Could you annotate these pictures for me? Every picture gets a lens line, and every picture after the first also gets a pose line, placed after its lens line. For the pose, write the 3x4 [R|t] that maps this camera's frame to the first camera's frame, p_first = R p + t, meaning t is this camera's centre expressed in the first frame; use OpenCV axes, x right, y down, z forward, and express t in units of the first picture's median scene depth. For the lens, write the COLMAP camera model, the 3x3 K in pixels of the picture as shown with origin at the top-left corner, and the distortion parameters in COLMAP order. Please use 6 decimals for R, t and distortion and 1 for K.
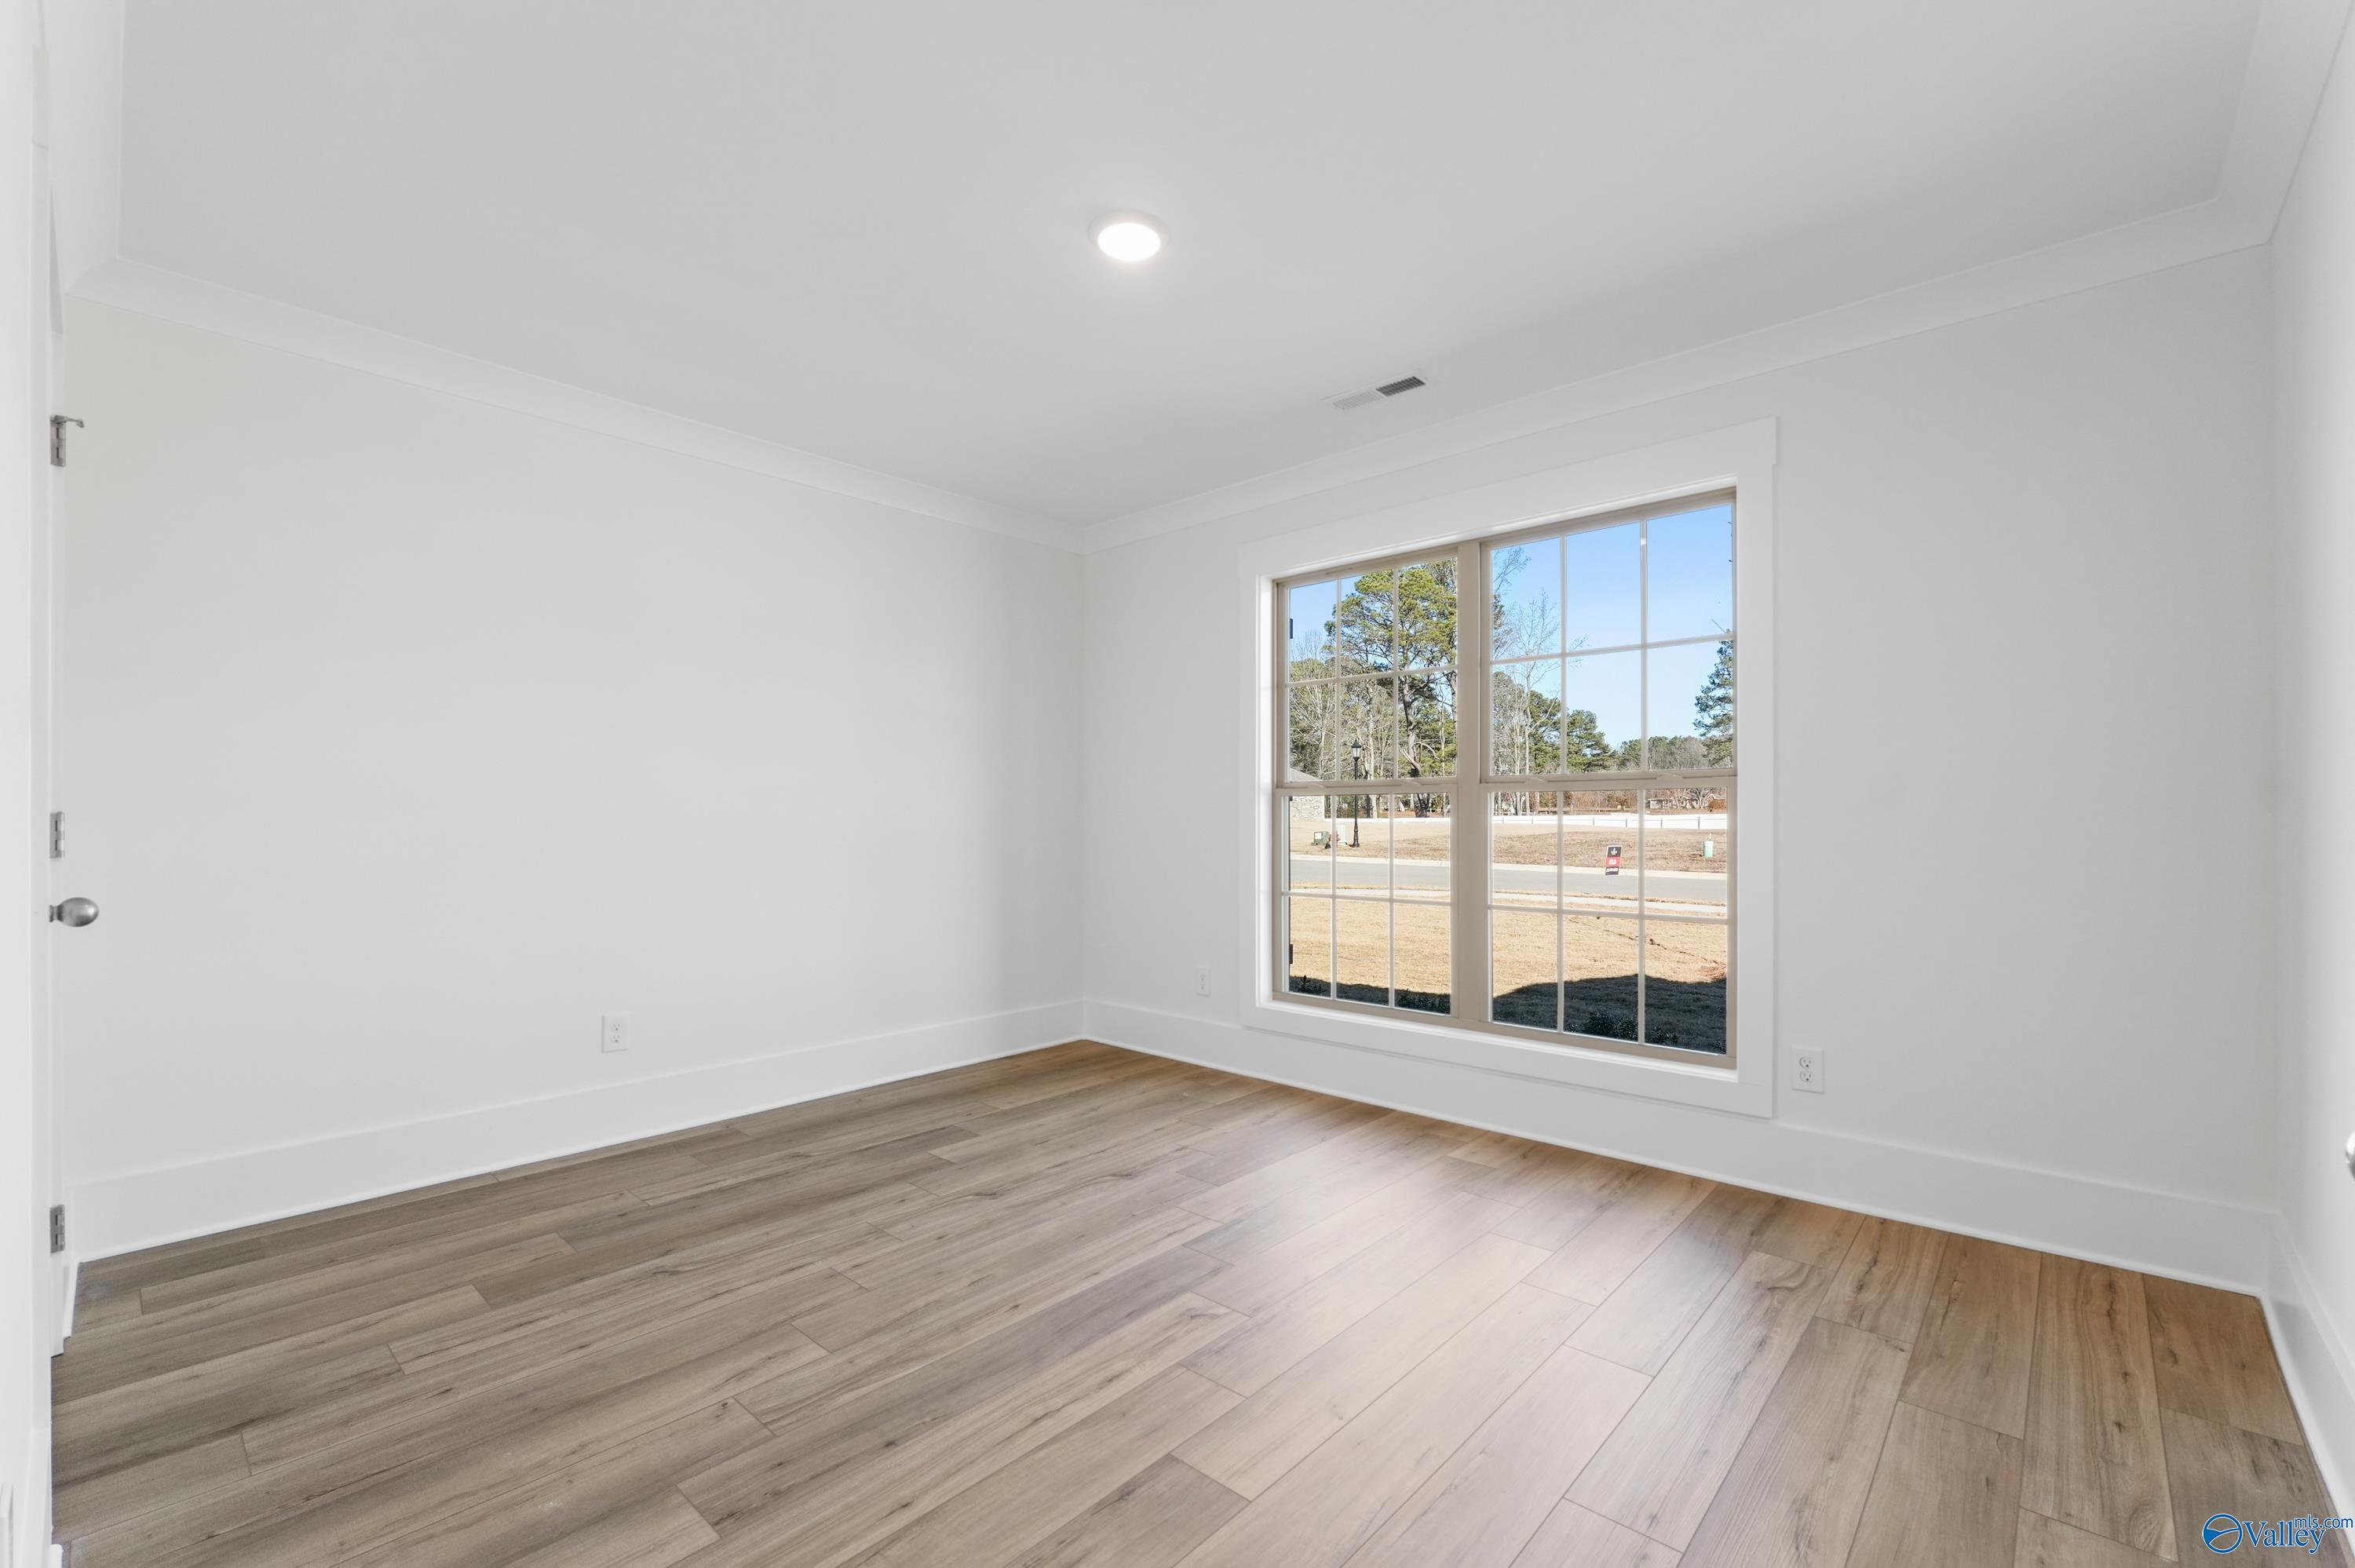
lens RADIAL K [[990.7, 0, 1182.5], [0, 990.7, 803.4], [0, 0, 1]] dist [-0.002185, -0.000026]
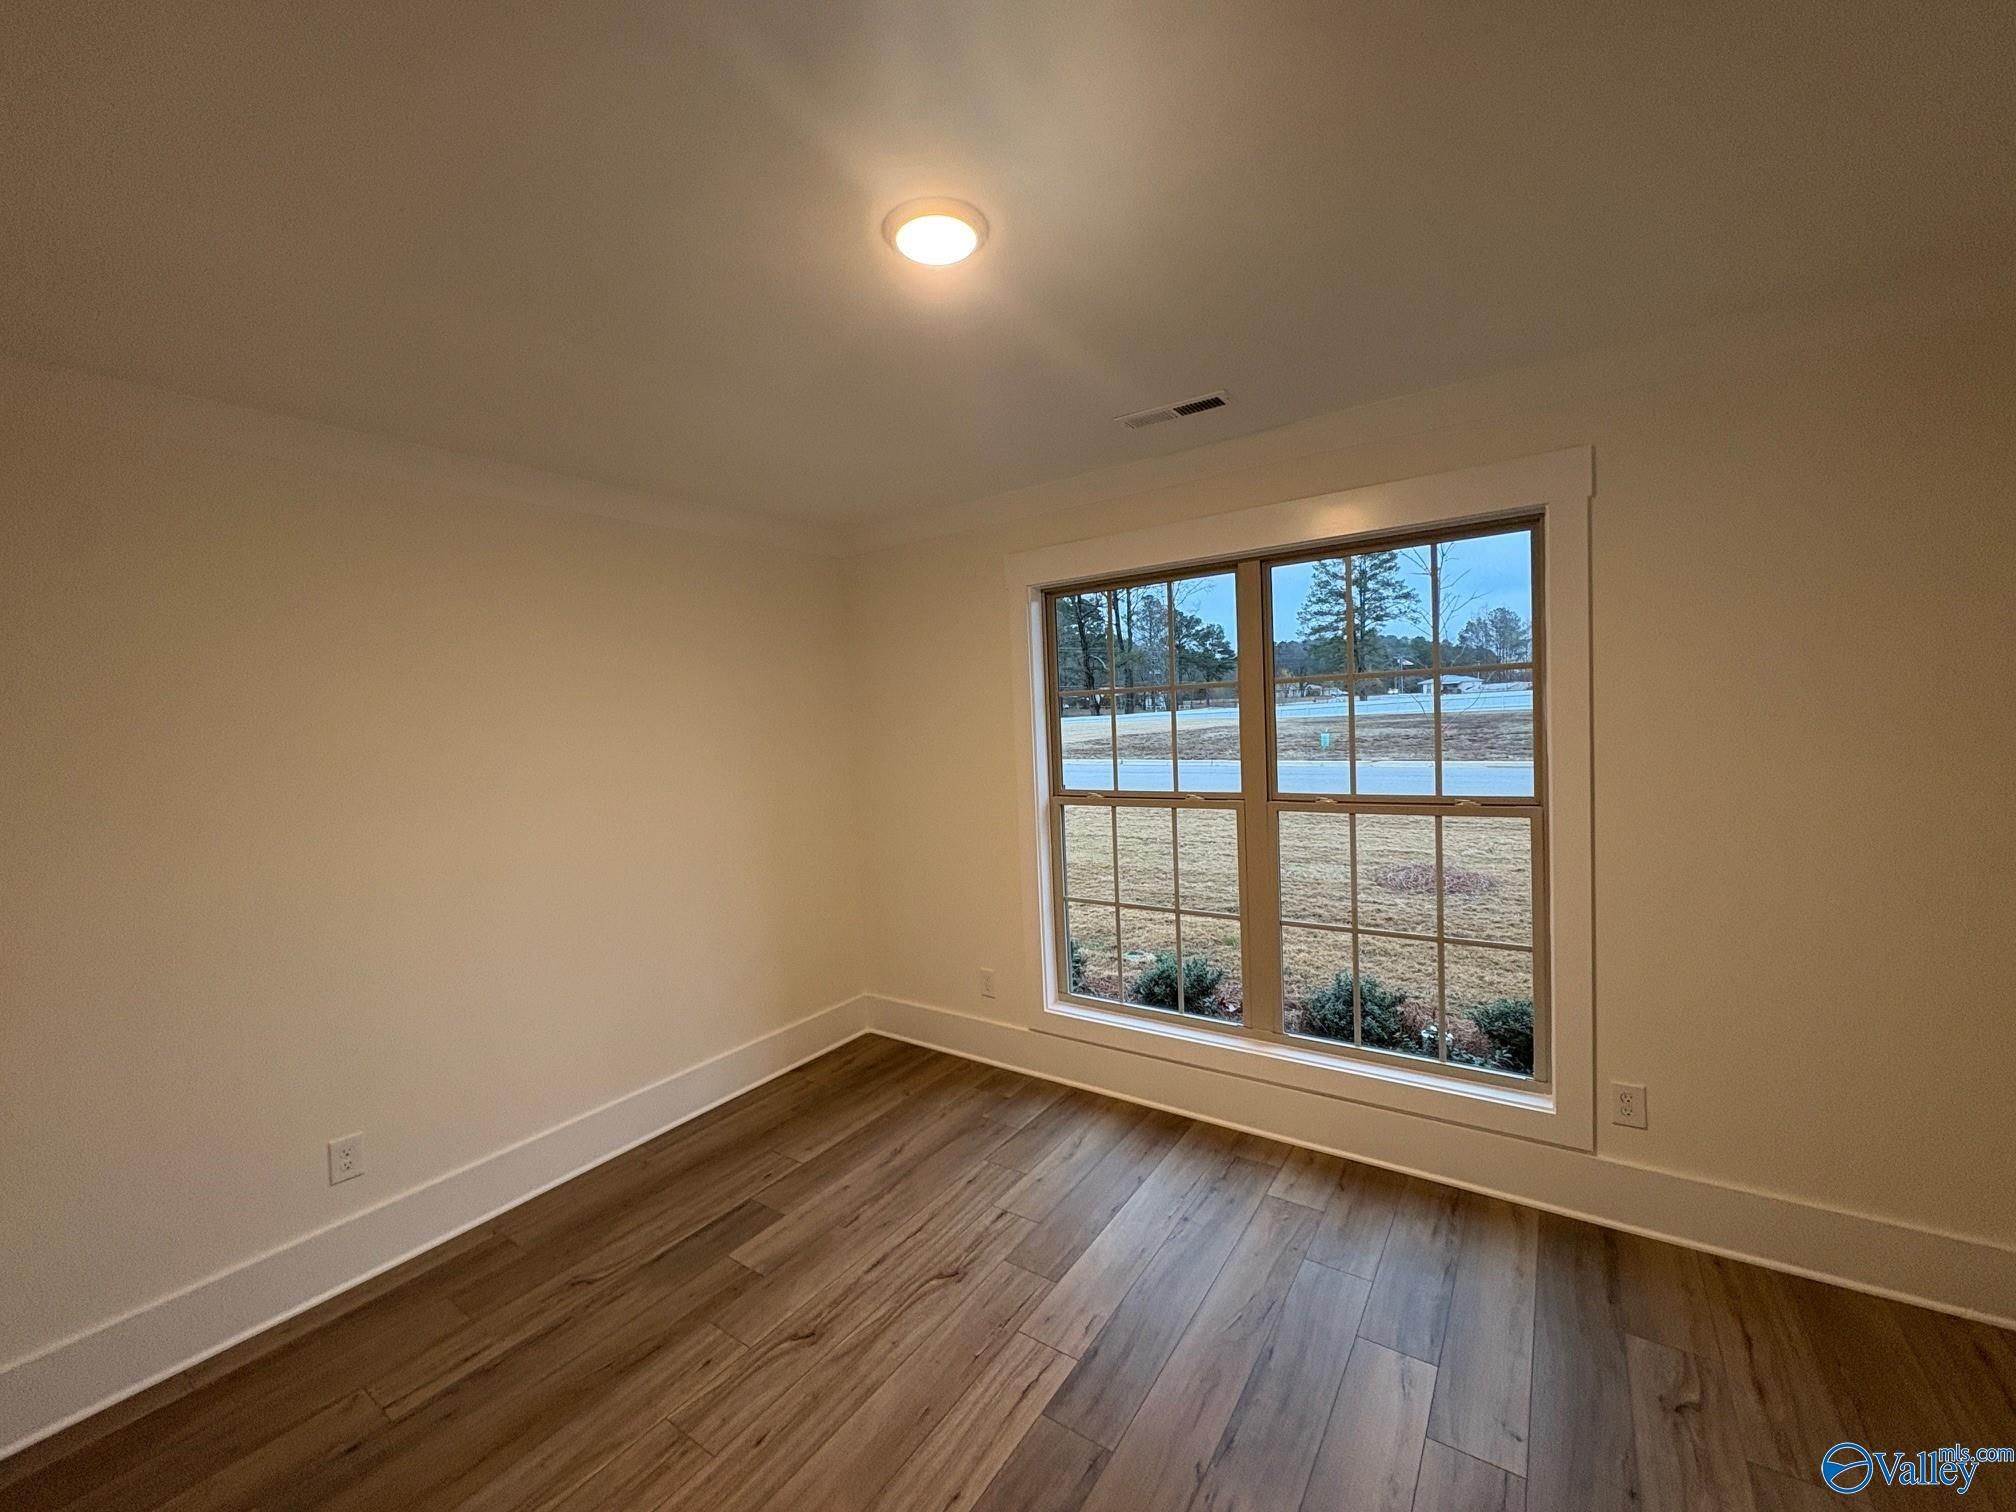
lens RADIAL K [[805.9, 0, 1011.9], [0, 805.9, 750.6], [0, 0, 1]] dist [-0.000011, 0.000126]
pose [[0.990036, -0.050335, 0.131510, -0.074622], [0.043620, 0.997617, 0.053454, -0.146830], [-0.133888, -0.047185, 0.989873, 0.256706]]
